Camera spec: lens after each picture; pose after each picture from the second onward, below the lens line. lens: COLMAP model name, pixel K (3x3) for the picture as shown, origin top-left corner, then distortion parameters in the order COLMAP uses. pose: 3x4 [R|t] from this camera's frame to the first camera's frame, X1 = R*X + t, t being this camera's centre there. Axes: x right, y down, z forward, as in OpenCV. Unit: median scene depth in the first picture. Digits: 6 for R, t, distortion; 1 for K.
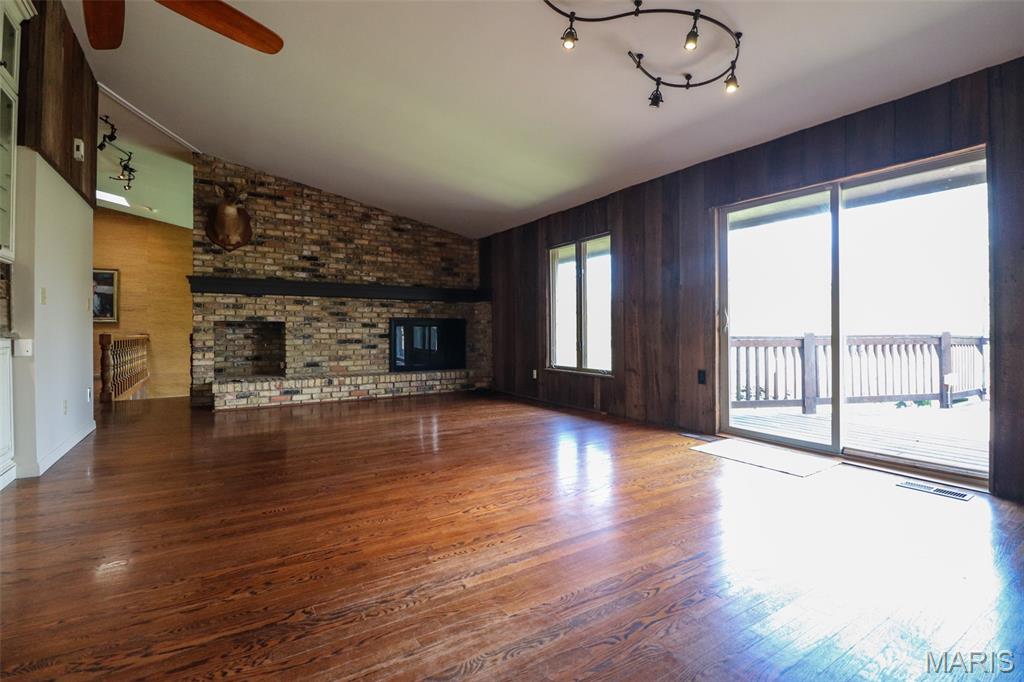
lens RADIAL K [[483.4, 0, 518.2], [0, 483.4, 332.2], [0, 0, 1]] dist [-0.012052, -0.003503]
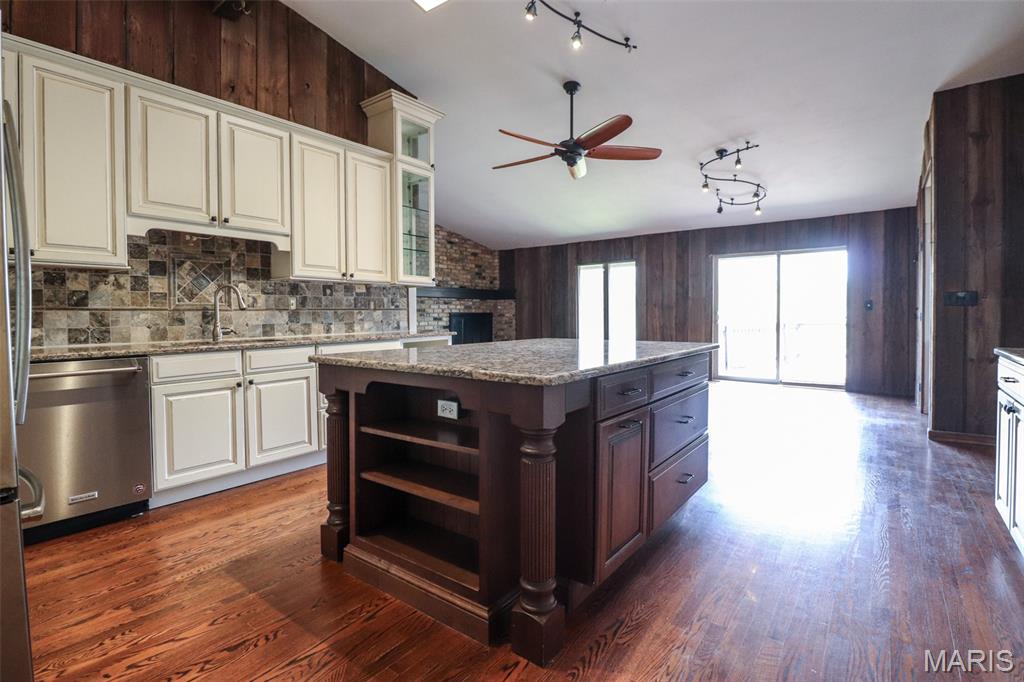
lens RADIAL K [[517.7, 0, 513.0], [0, 517.7, 332.2], [0, 0, 1]] dist [0.000181, 0.000192]
pose [[0.931690, -0.016741, 0.362867, -0.592272], [0.005602, 0.999481, 0.031727, -0.020410], [-0.363210, -0.027527, 0.931301, -0.322544]]
